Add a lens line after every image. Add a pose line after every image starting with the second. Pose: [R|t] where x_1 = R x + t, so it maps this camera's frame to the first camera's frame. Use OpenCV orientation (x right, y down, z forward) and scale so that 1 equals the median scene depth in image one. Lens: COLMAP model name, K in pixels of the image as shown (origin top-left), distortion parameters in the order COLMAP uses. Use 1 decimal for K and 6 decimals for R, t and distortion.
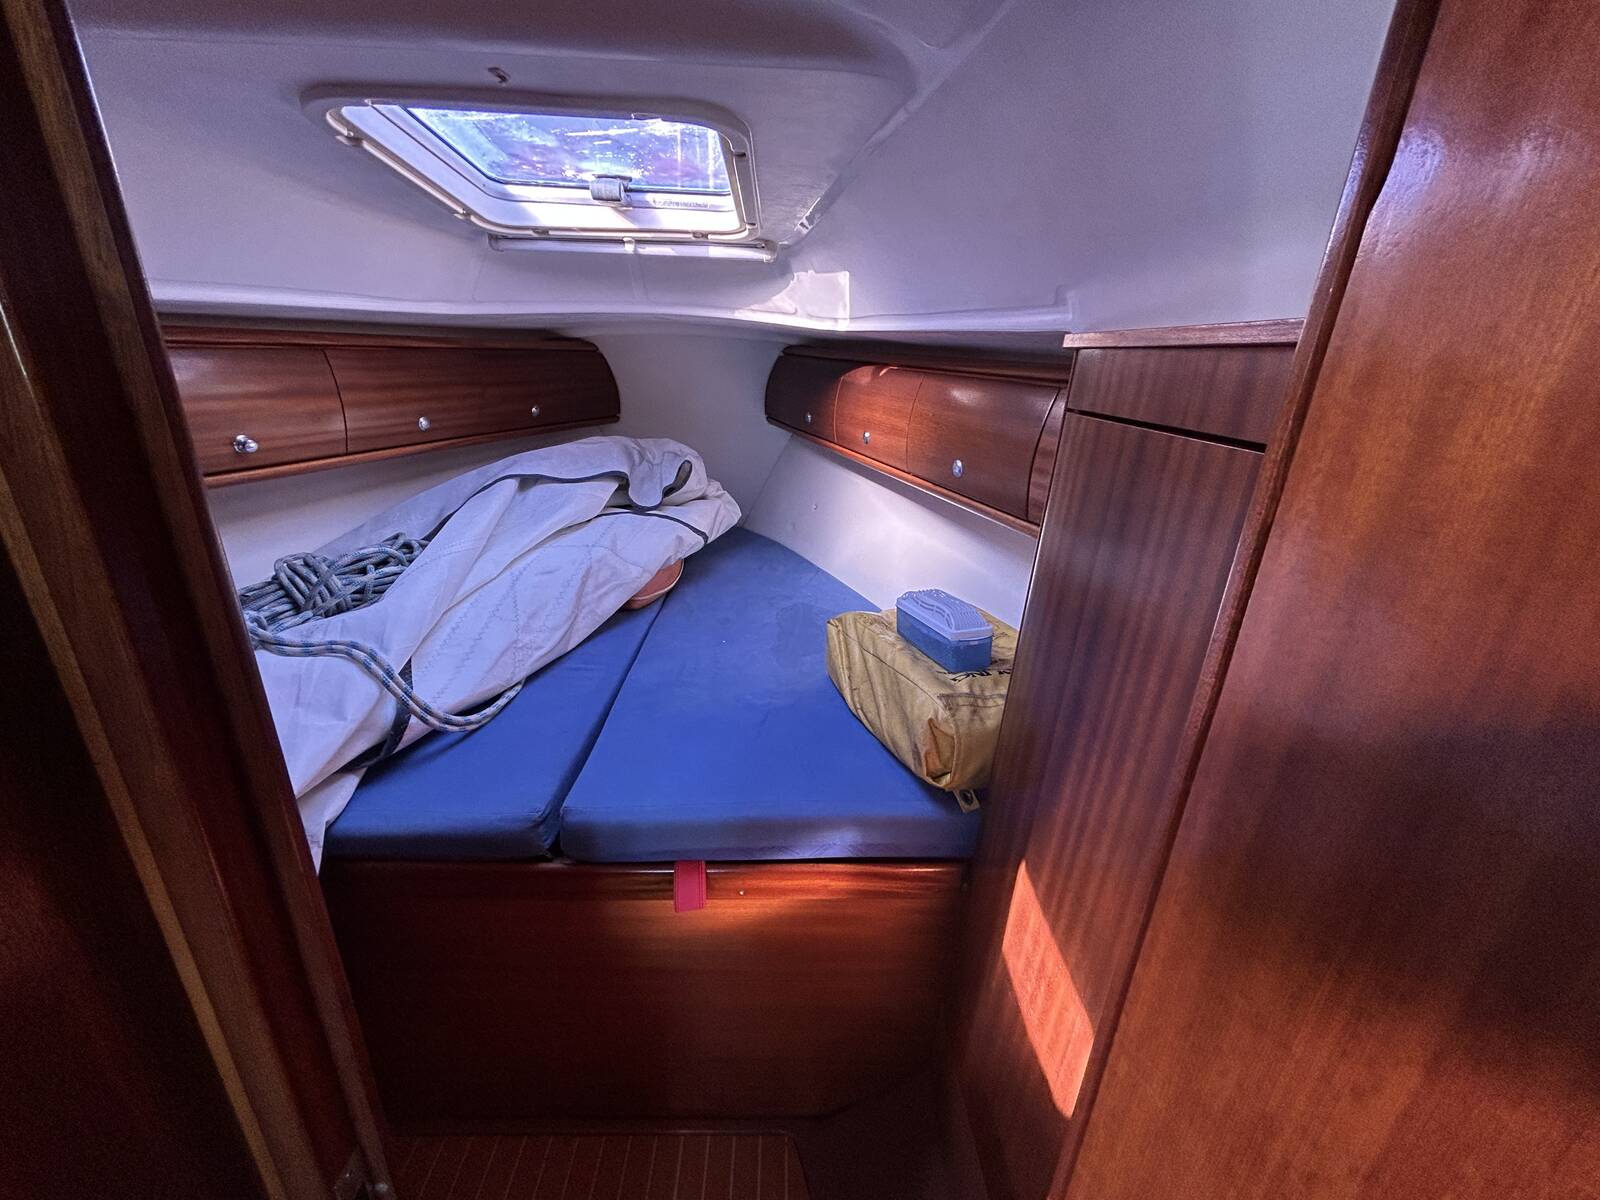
lens RADIAL K [[647.0, 0, 797.1], [0, 647.0, 600.3], [0, 0, 1]] dist [-0.002999, 0.001042]
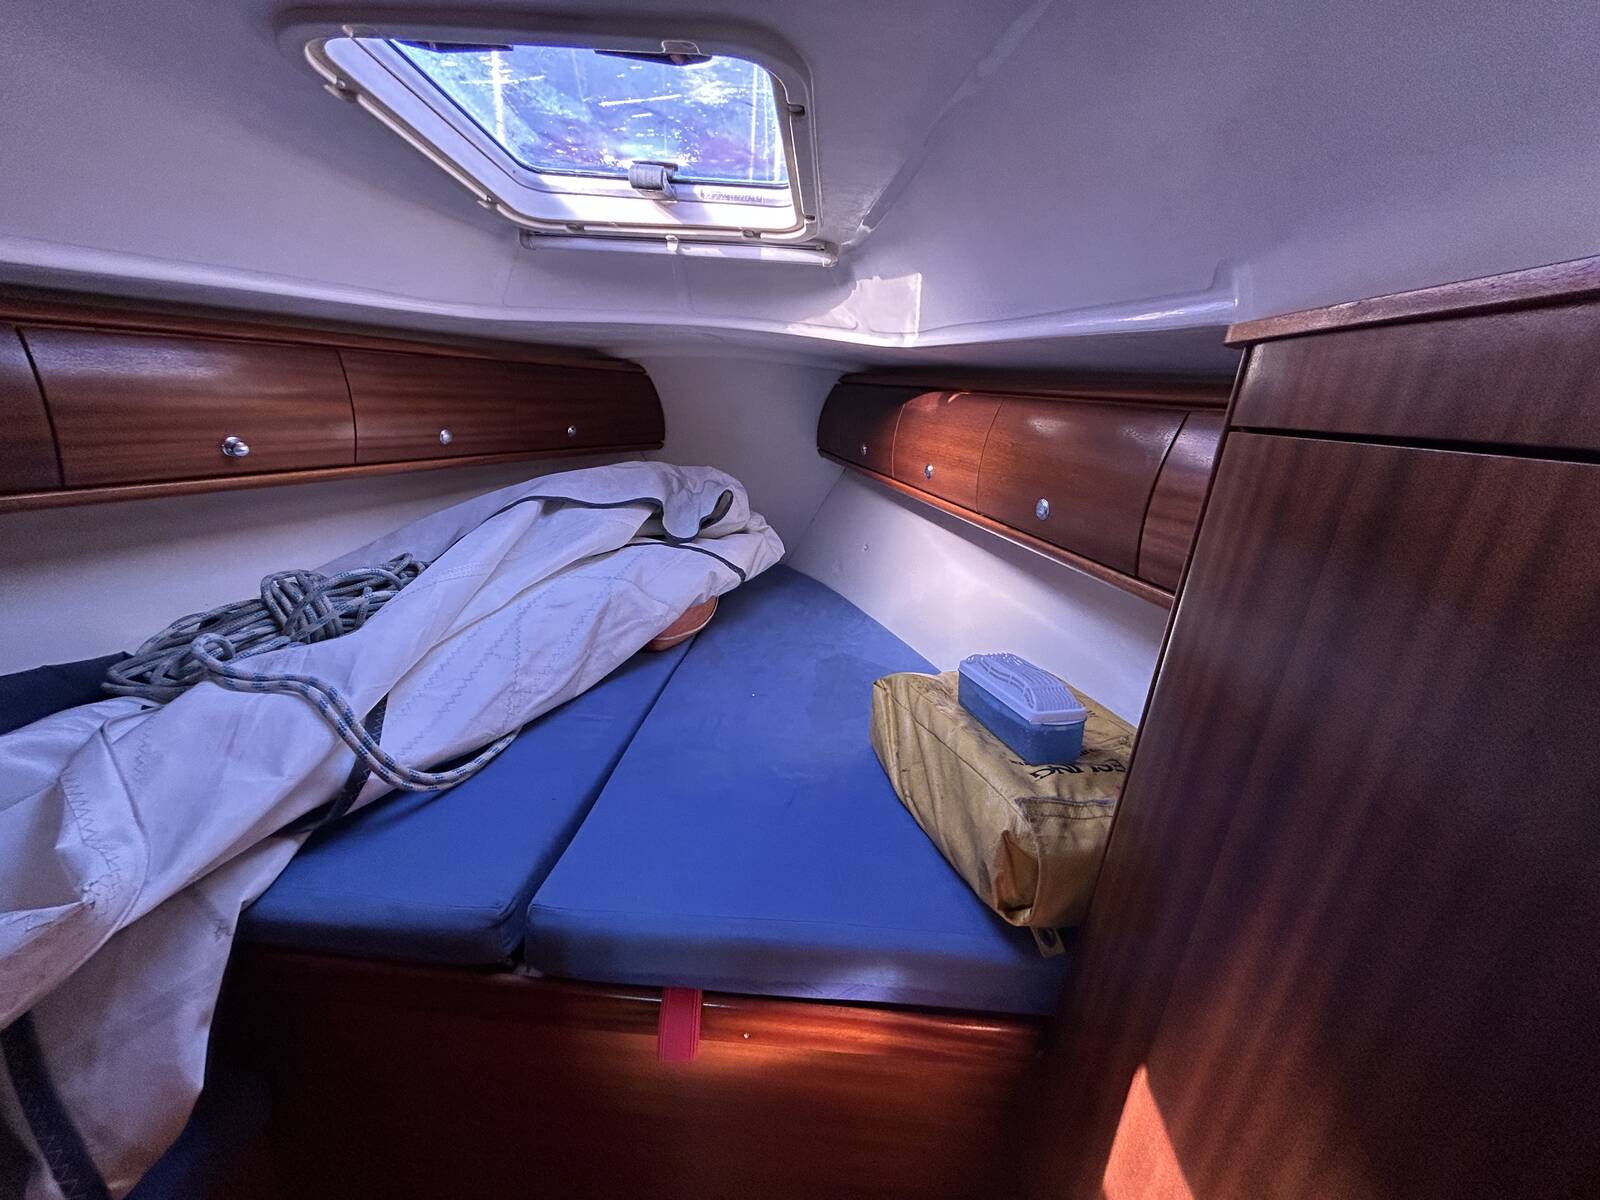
lens RADIAL K [[647.0, 0, 797.1], [0, 647.0, 600.3], [0, 0, 1]] dist [-0.002999, 0.001042]
pose [[0.995926, 0.054605, -0.071757, 0.001691], [-0.058770, 0.996627, -0.057276, -0.022024], [0.068388, 0.061260, 0.995776, 0.161219]]
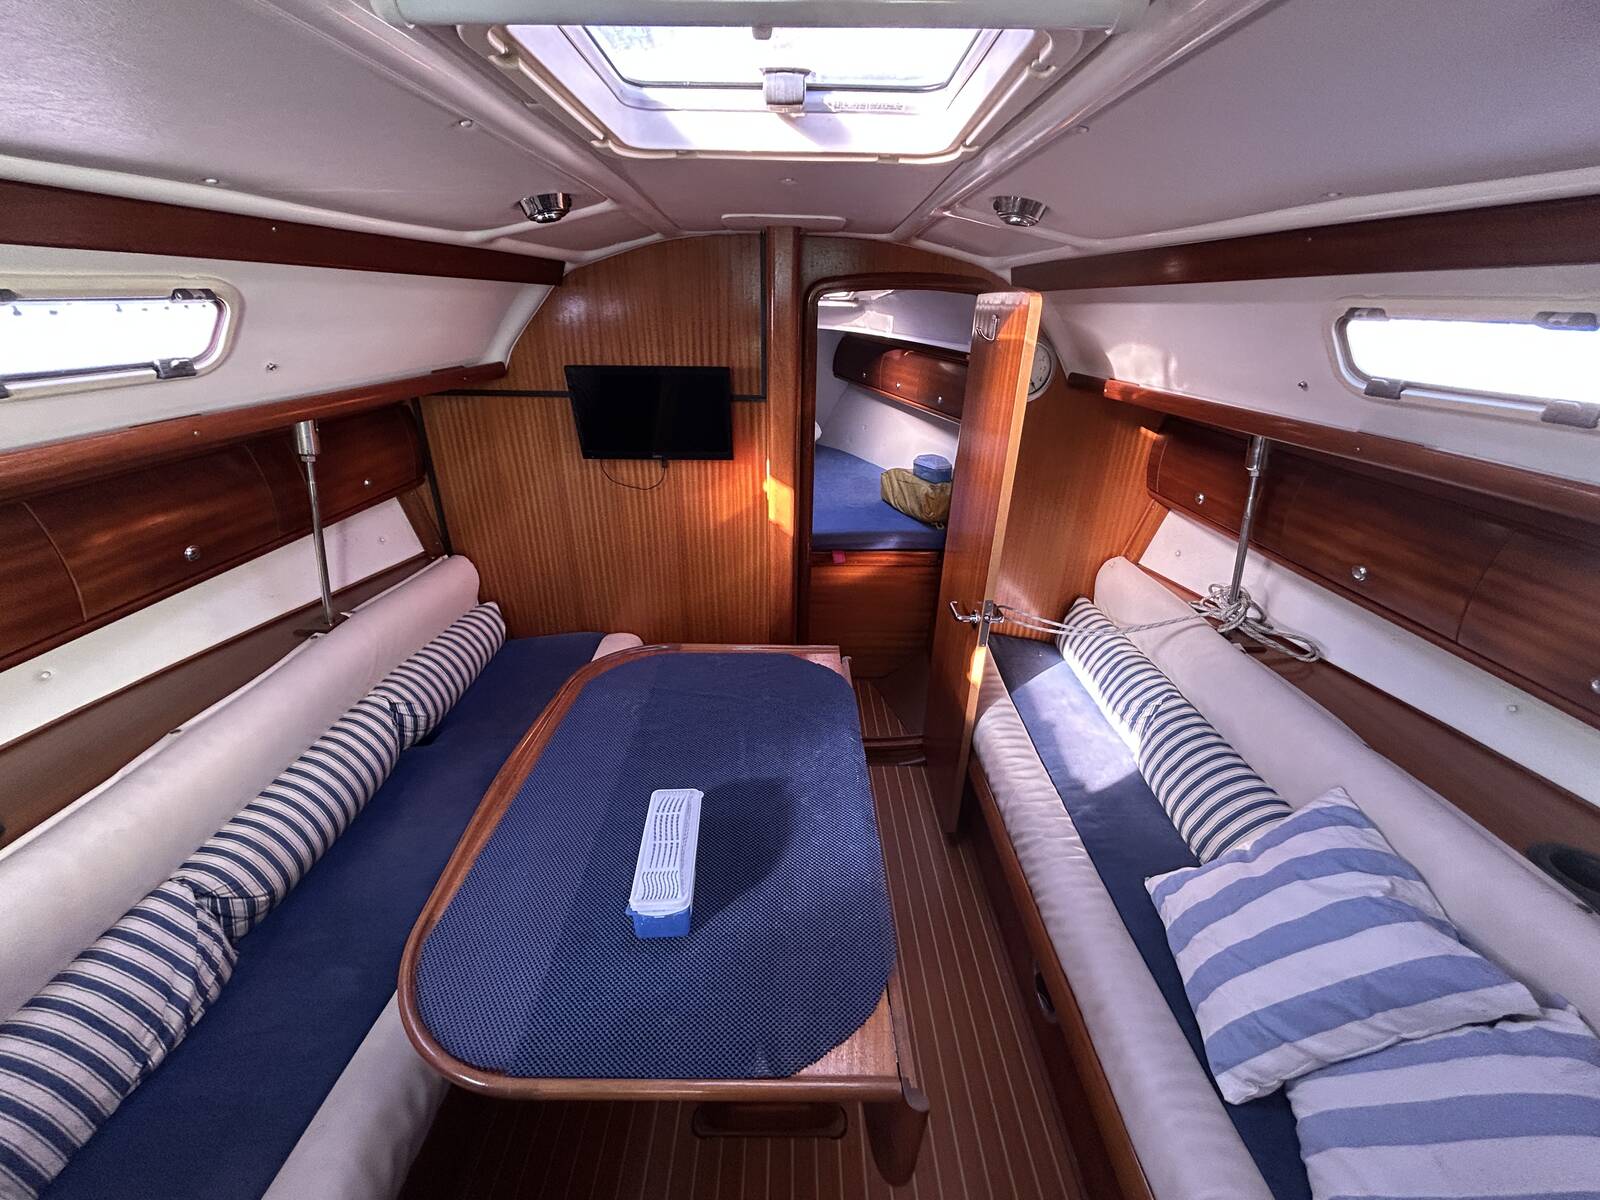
lens RADIAL K [[647.0, 0, 797.1], [0, 647.0, 600.3], [0, 0, 1]] dist [-0.002999, 0.001042]
pose [[0.999678, -0.014491, -0.020851, -0.221752], [0.016197, 0.996324, 0.084122, 0.302446], [0.019556, -0.084432, 0.996237, -1.361842]]
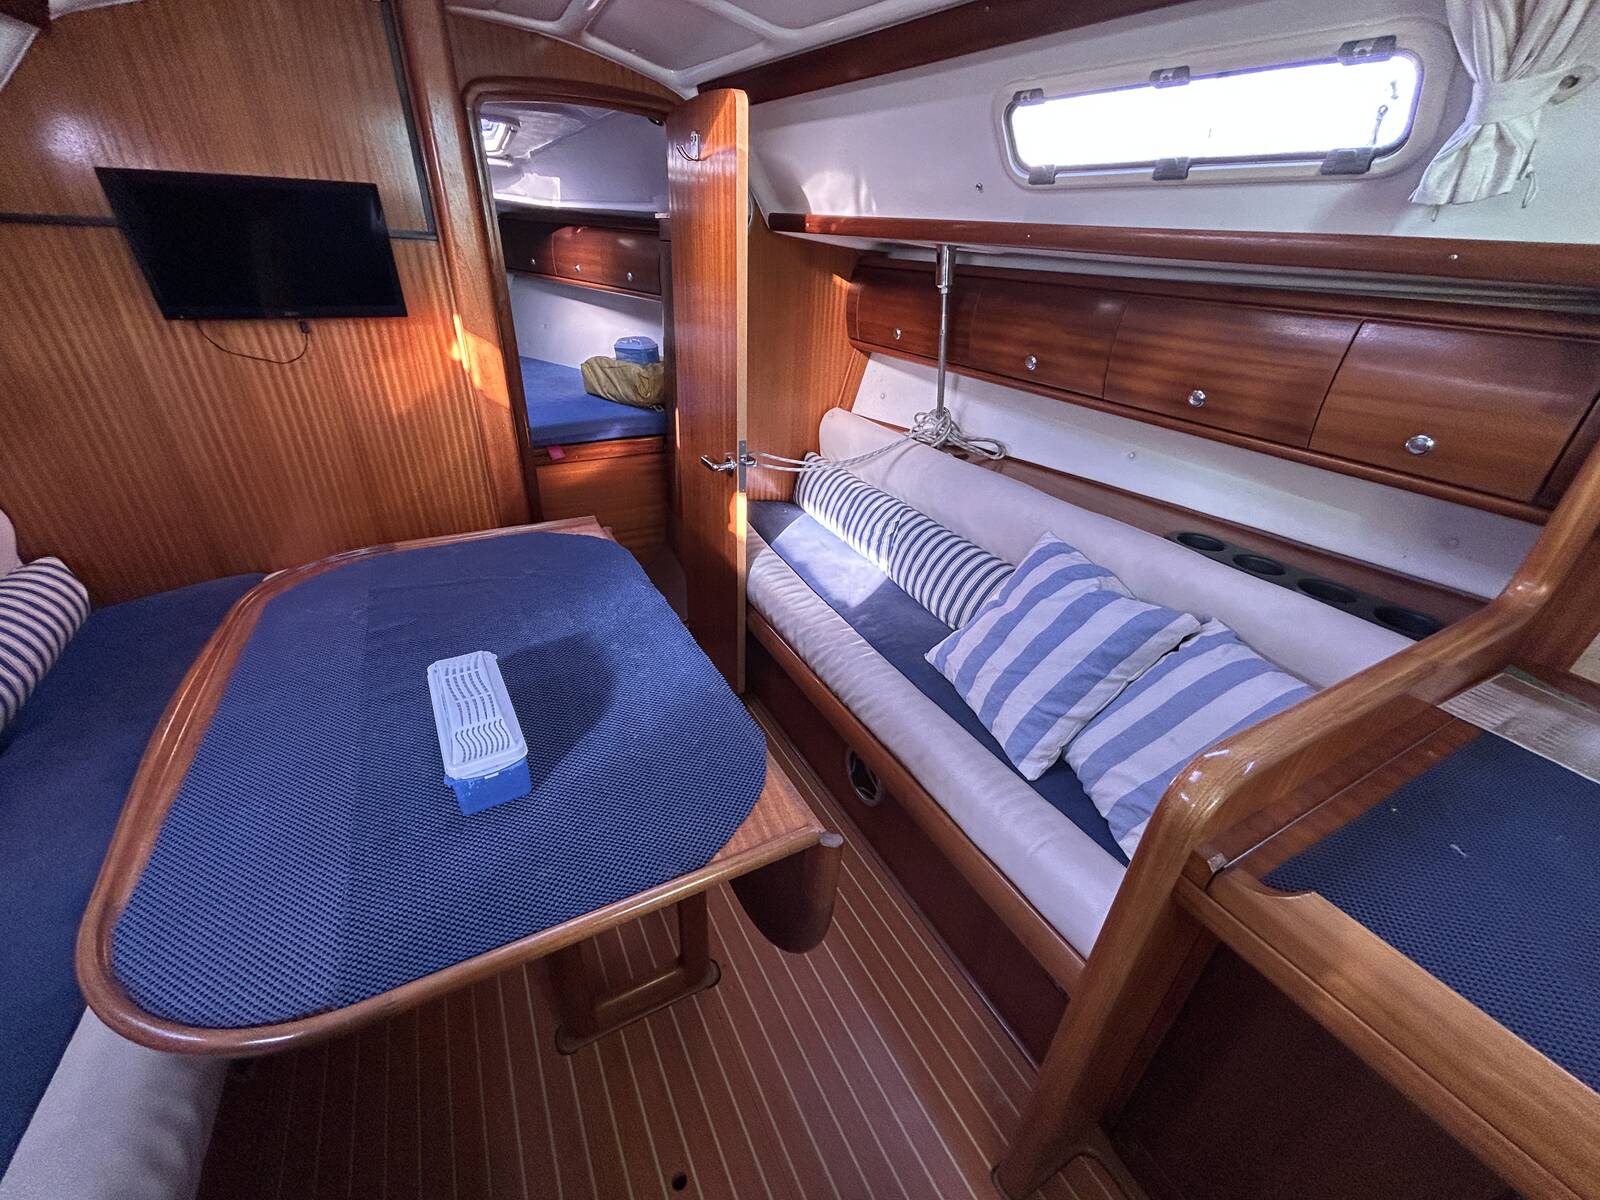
lens RADIAL K [[647.0, 0, 797.1], [0, 647.0, 600.3], [0, 0, 1]] dist [-0.002999, 0.001042]
pose [[0.890830, -0.221834, 0.396499, -0.346378], [0.150821, 0.967599, 0.202499, 0.483784], [-0.428573, -0.120592, 0.895423, -1.293628]]
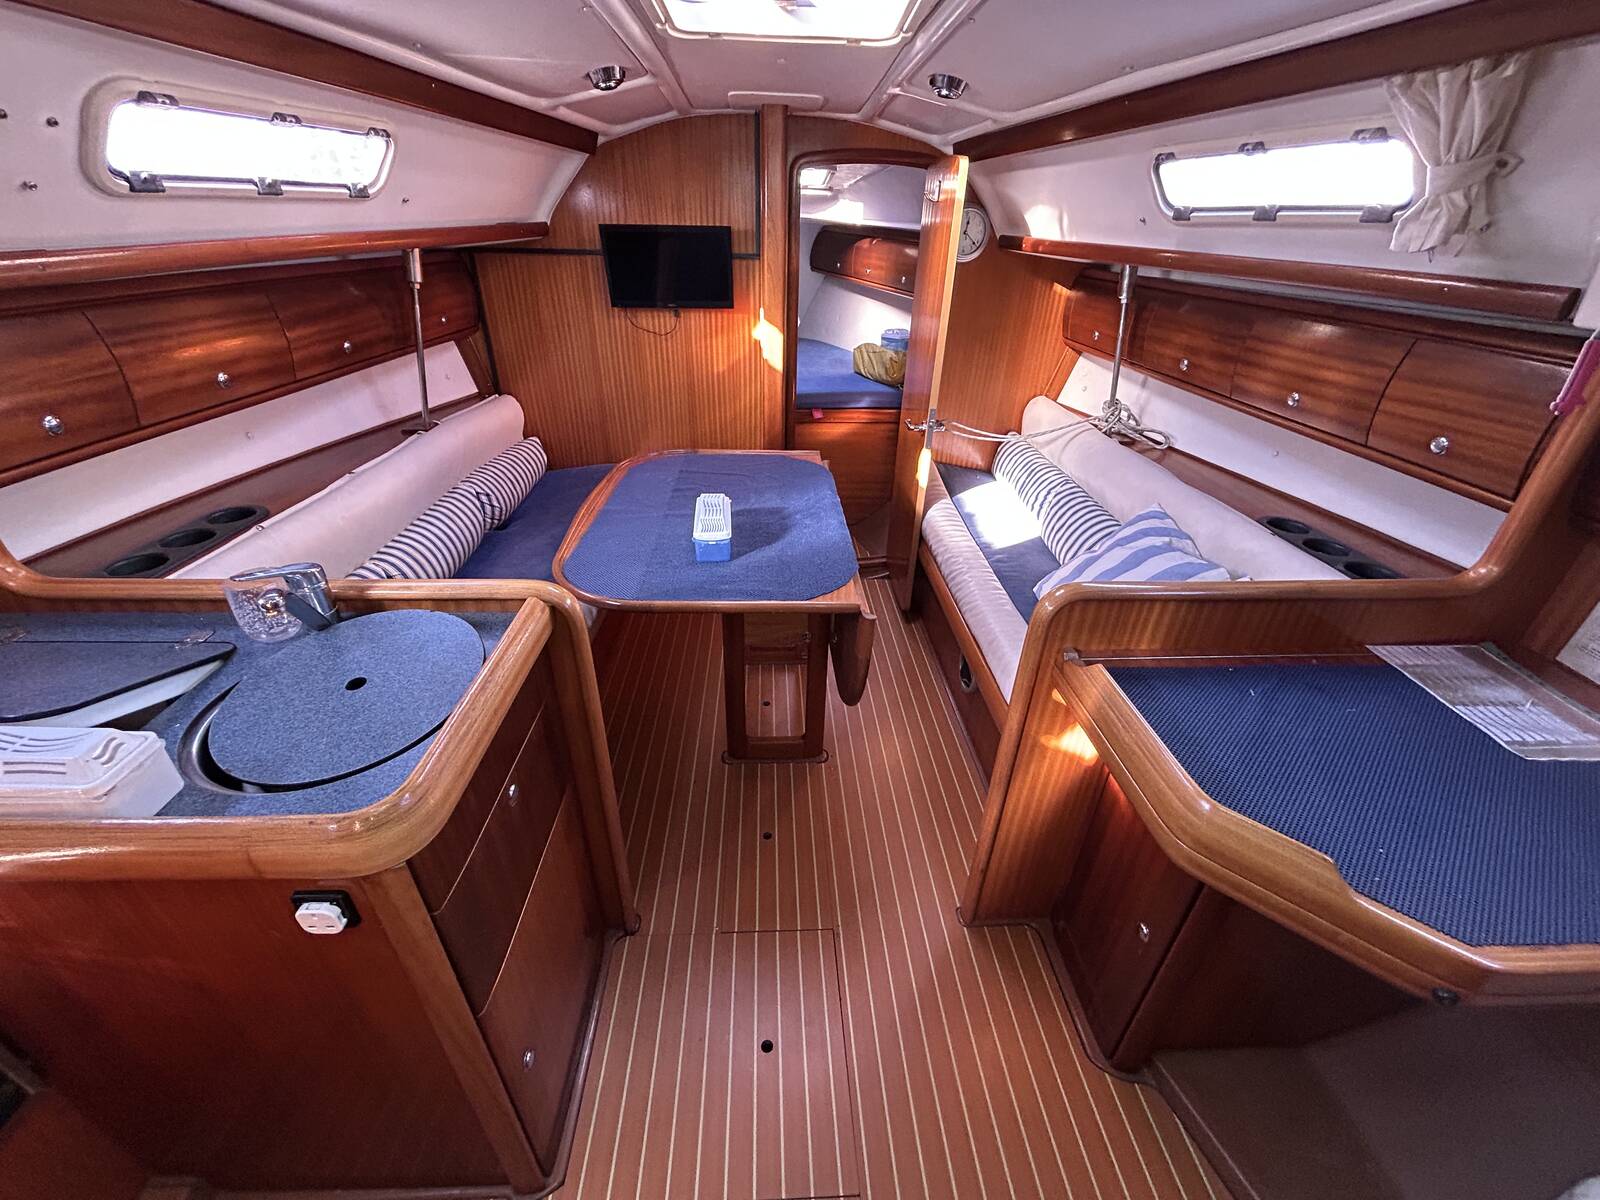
lens RADIAL K [[647.0, 0, 797.1], [0, 647.0, 600.3], [0, 0, 1]] dist [-0.002999, 0.001042]
pose [[0.999565, -0.025309, 0.015172, -0.263088], [0.022246, 0.984130, 0.176050, 0.612842], [-0.019387, -0.175636, 0.984264, -1.842277]]
